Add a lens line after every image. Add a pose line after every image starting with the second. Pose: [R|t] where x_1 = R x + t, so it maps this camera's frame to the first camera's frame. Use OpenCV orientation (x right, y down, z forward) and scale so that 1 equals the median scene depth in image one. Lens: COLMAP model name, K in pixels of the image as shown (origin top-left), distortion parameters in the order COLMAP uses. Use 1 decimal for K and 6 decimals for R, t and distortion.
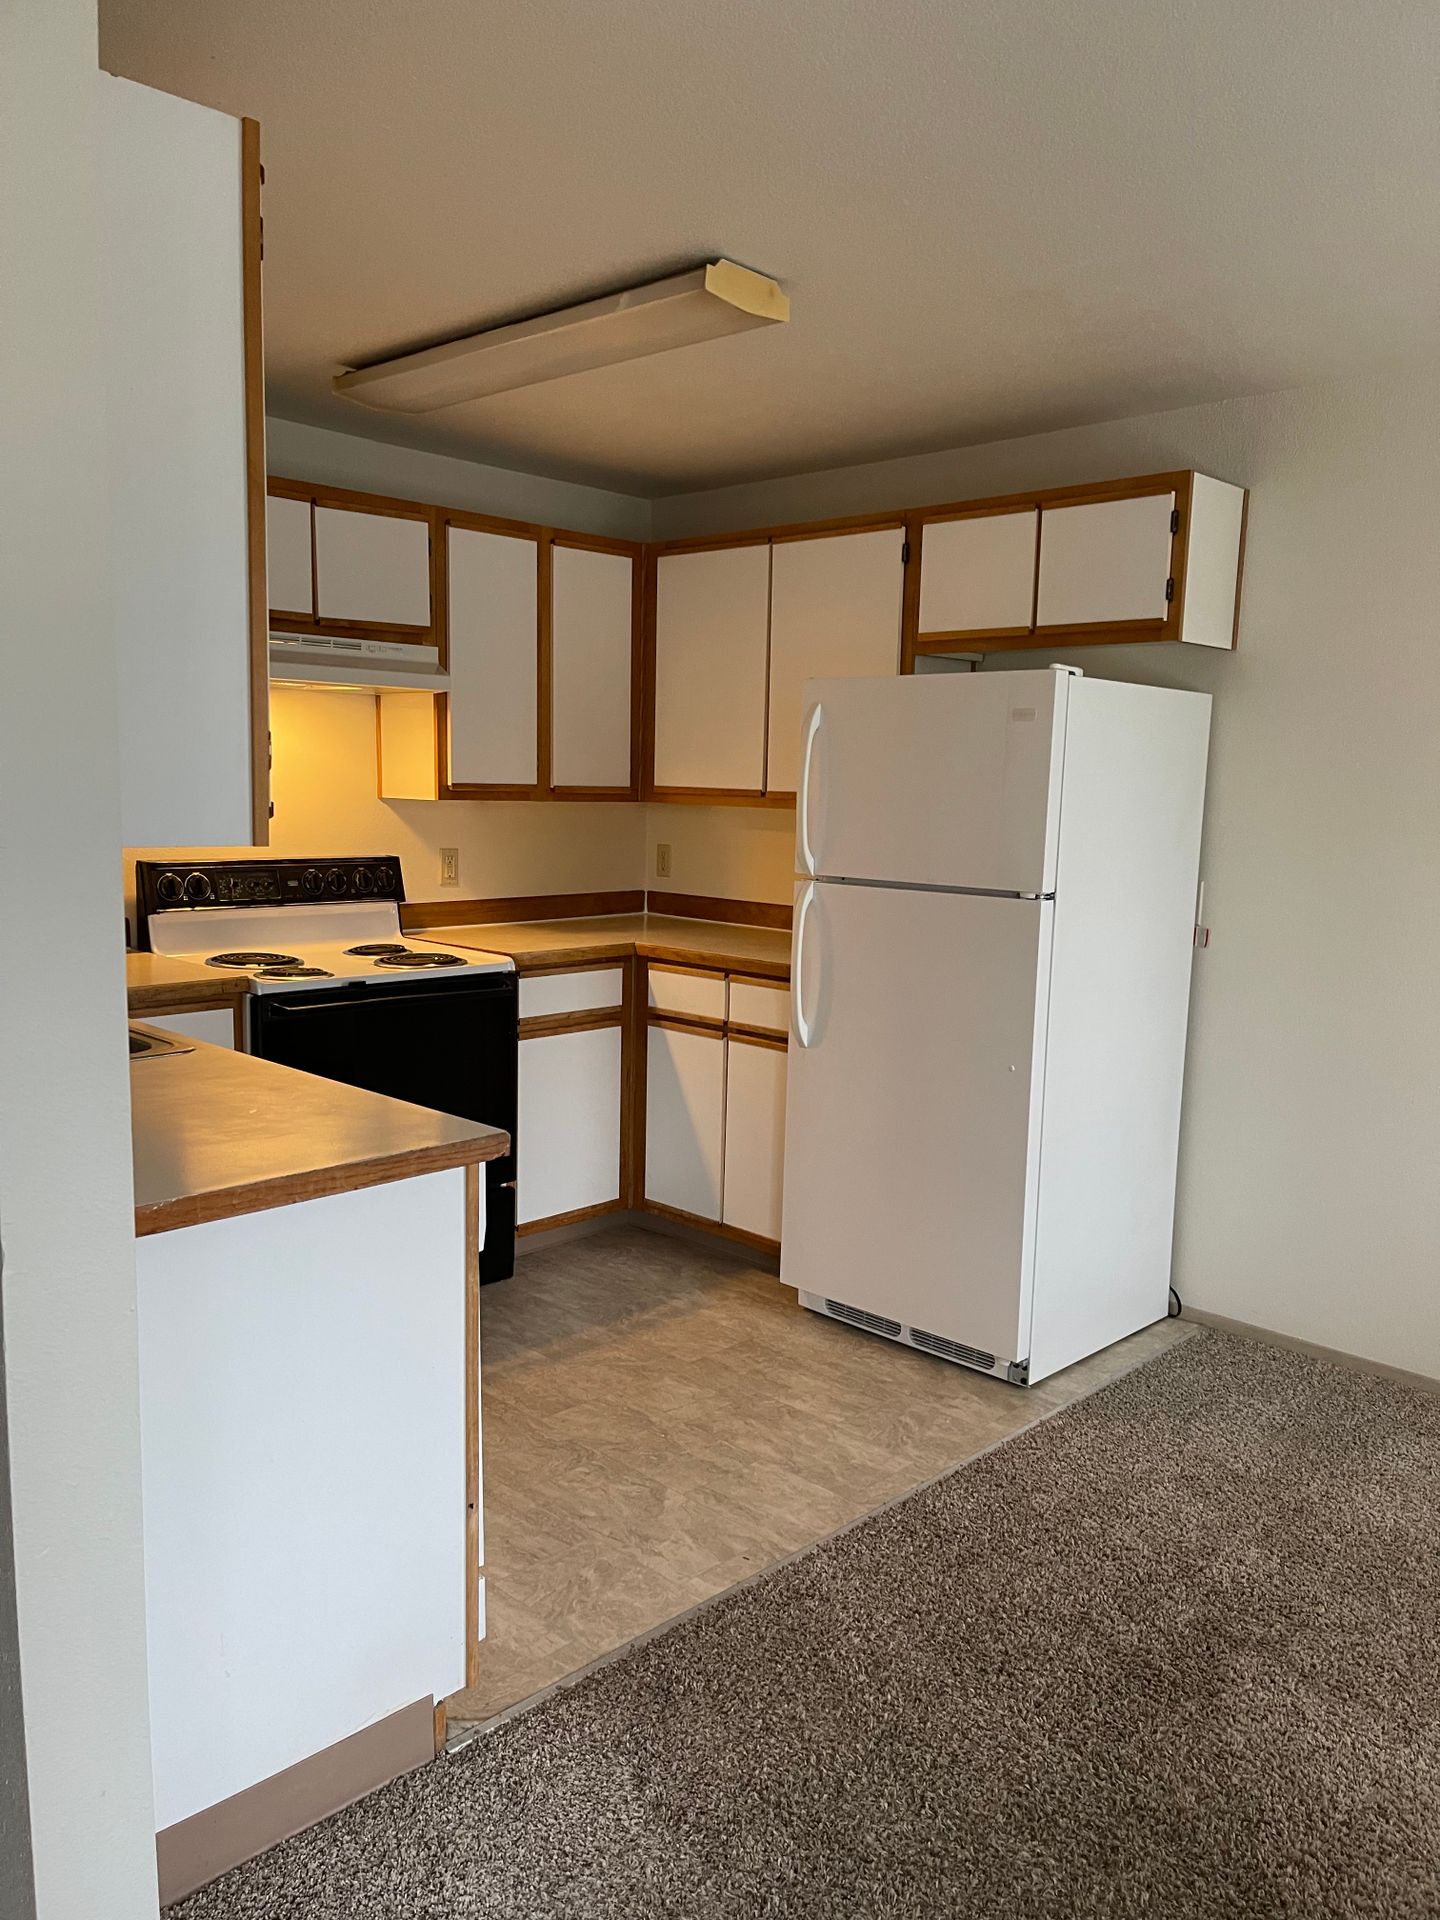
lens RADIAL K [[1434.0, 0, 727.9], [0, 1434.0, 964.6], [0, 0, 1]] dist [0.043004, -0.086603]
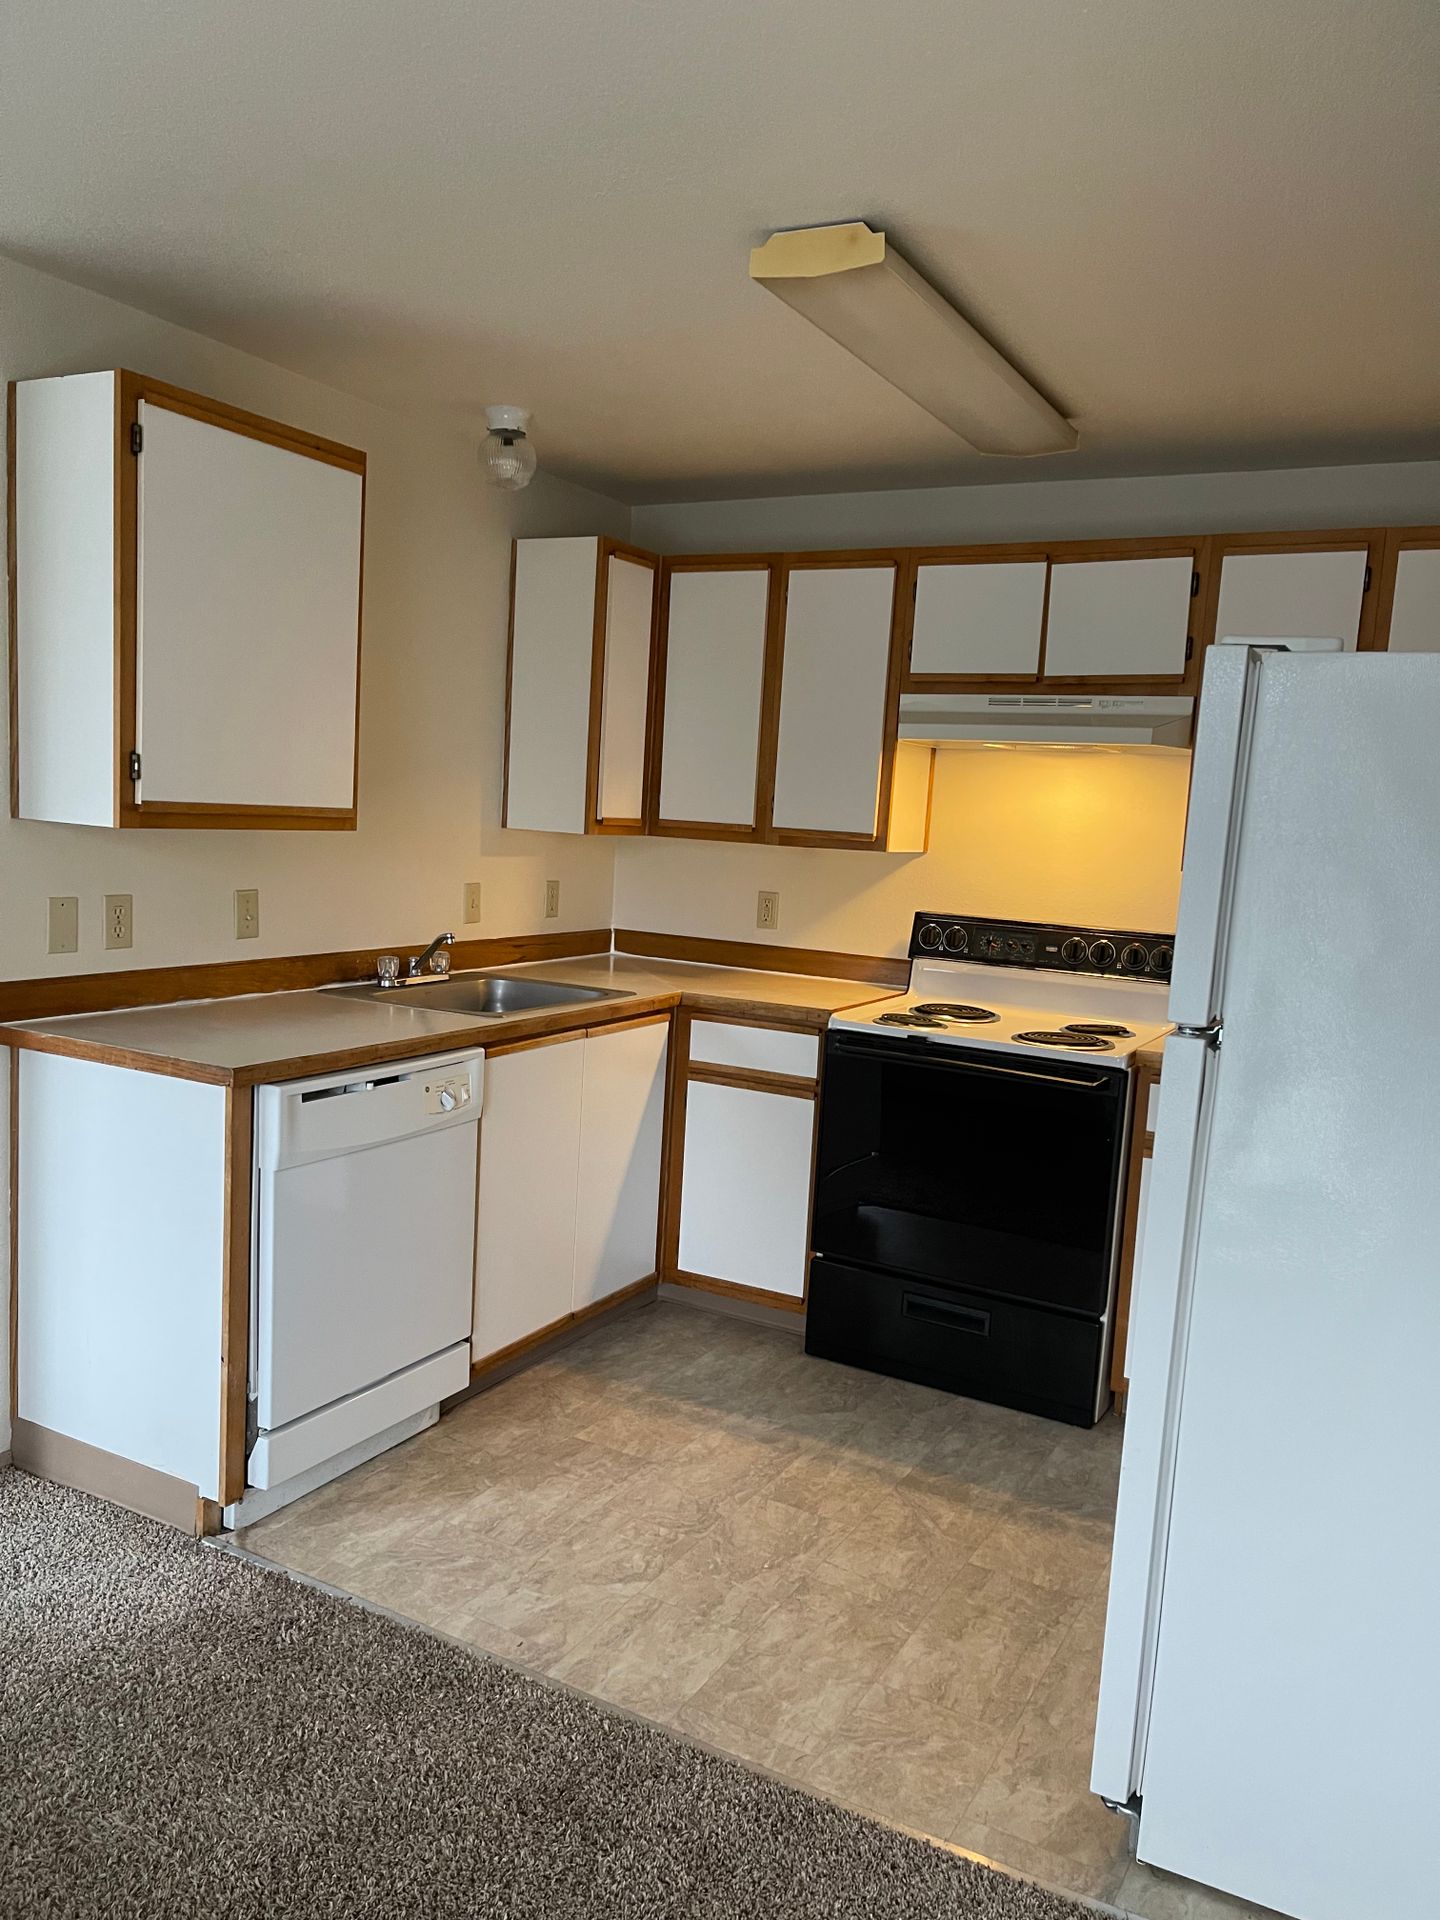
lens RADIAL K [[1434.0, 0, 717.6], [0, 1434.0, 976.1], [0, 0, 1]] dist [0.043004, -0.086603]
pose [[0.268653, 0.107969, -0.957167, 0.717739], [-0.174962, 0.982638, 0.061735, -0.073541], [0.947214, 0.150883, 0.282879, 0.638422]]
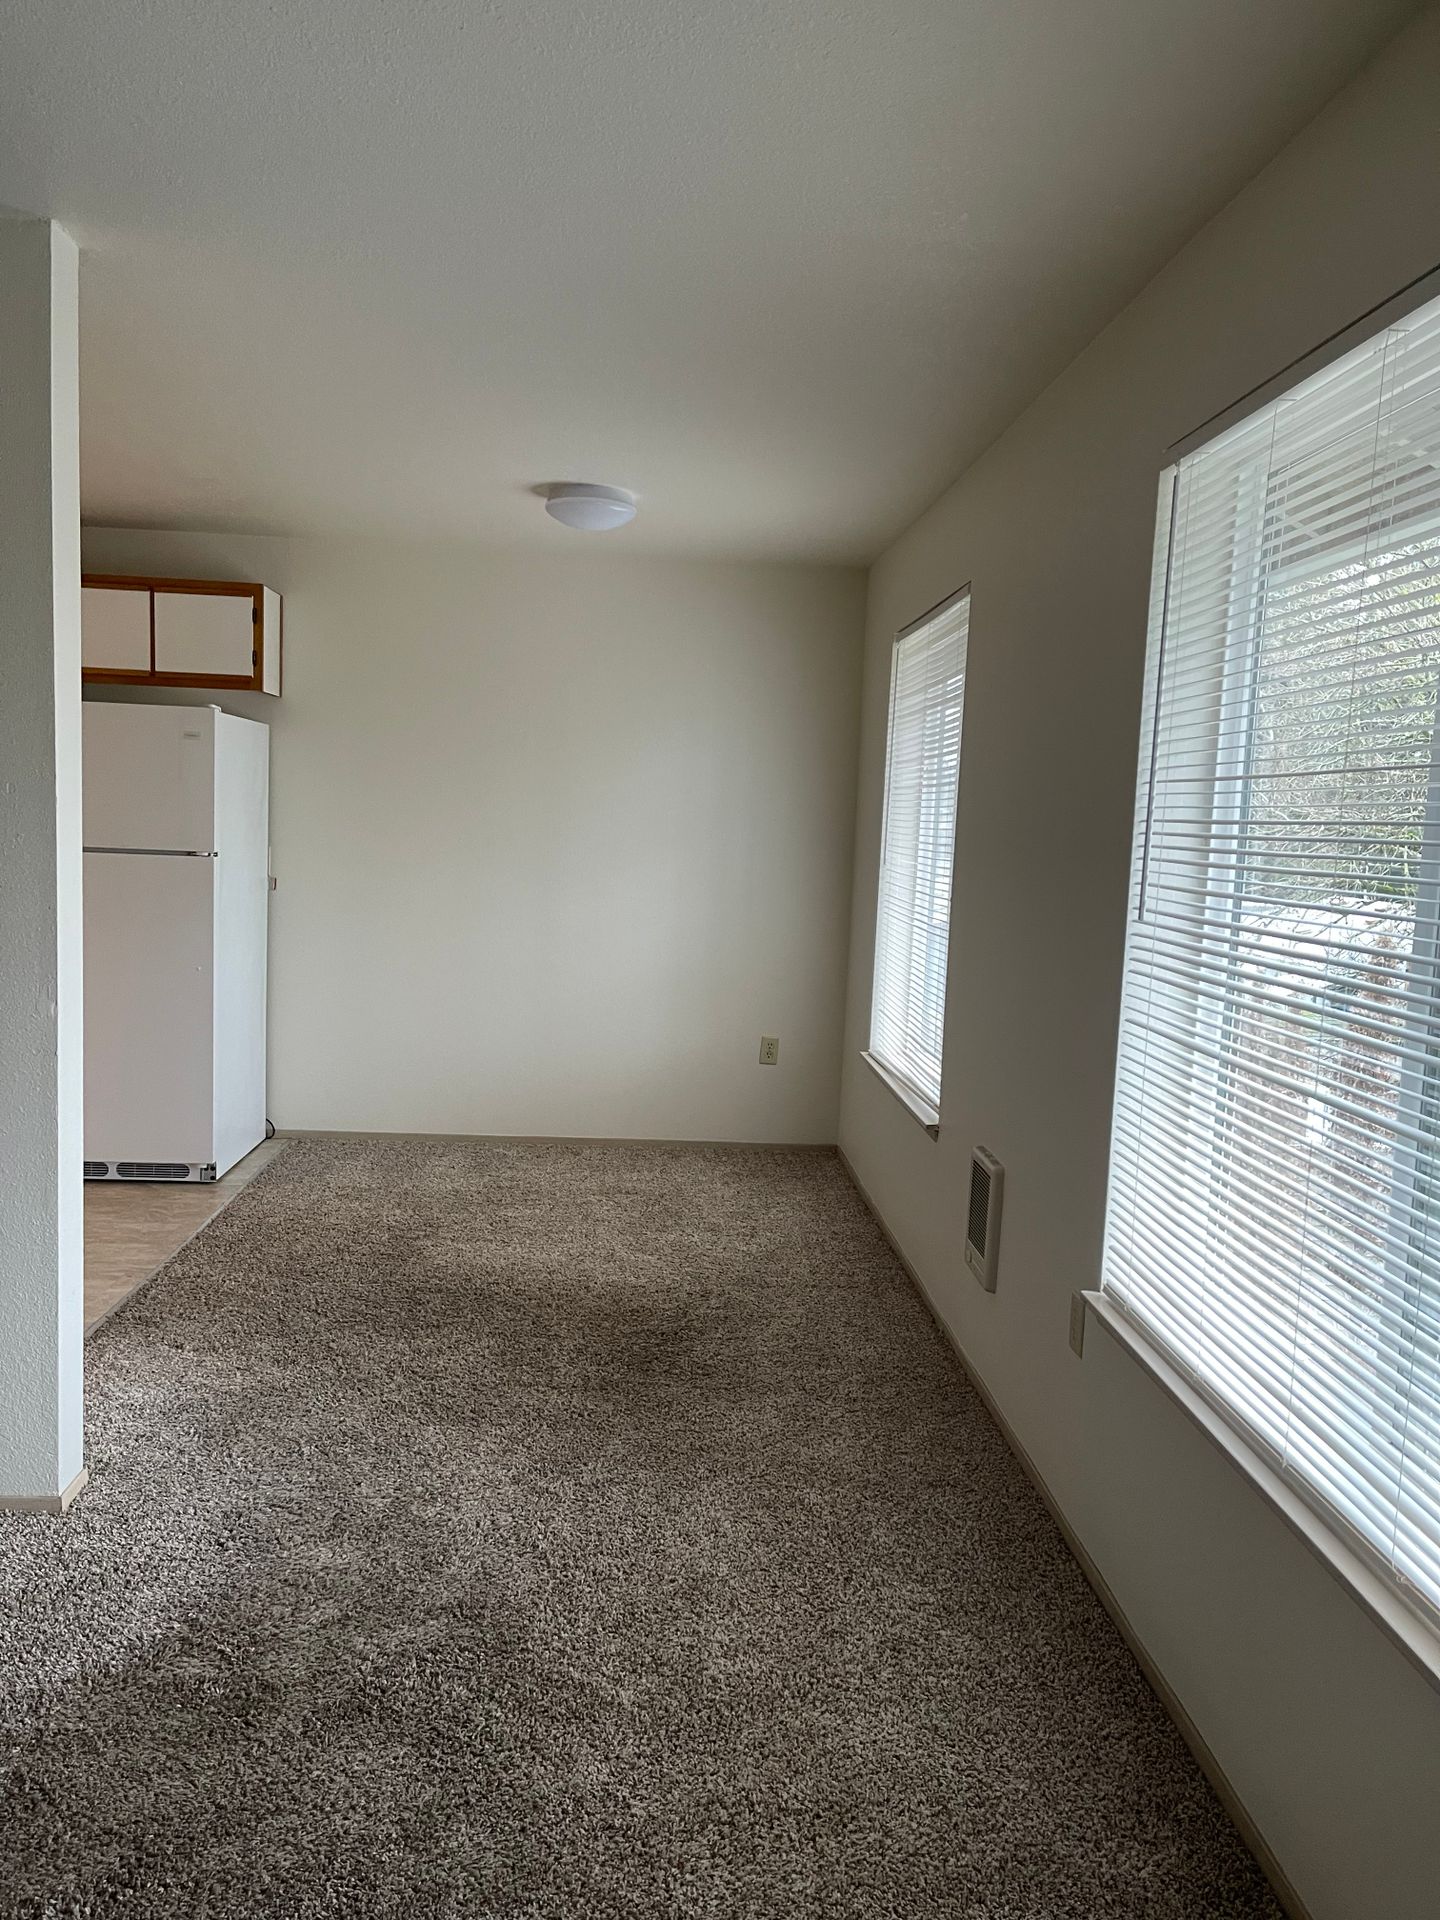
lens RADIAL K [[1434.0, 0, 724.2], [0, 1434.0, 955.7], [0, 0, 1]] dist [0.043004, -0.086603]
pose [[0.674543, -0.072266, 0.734690, -0.544094], [0.074827, 0.996765, 0.029343, 0.055501], [-0.734433, 0.035182, 0.677768, -0.439008]]
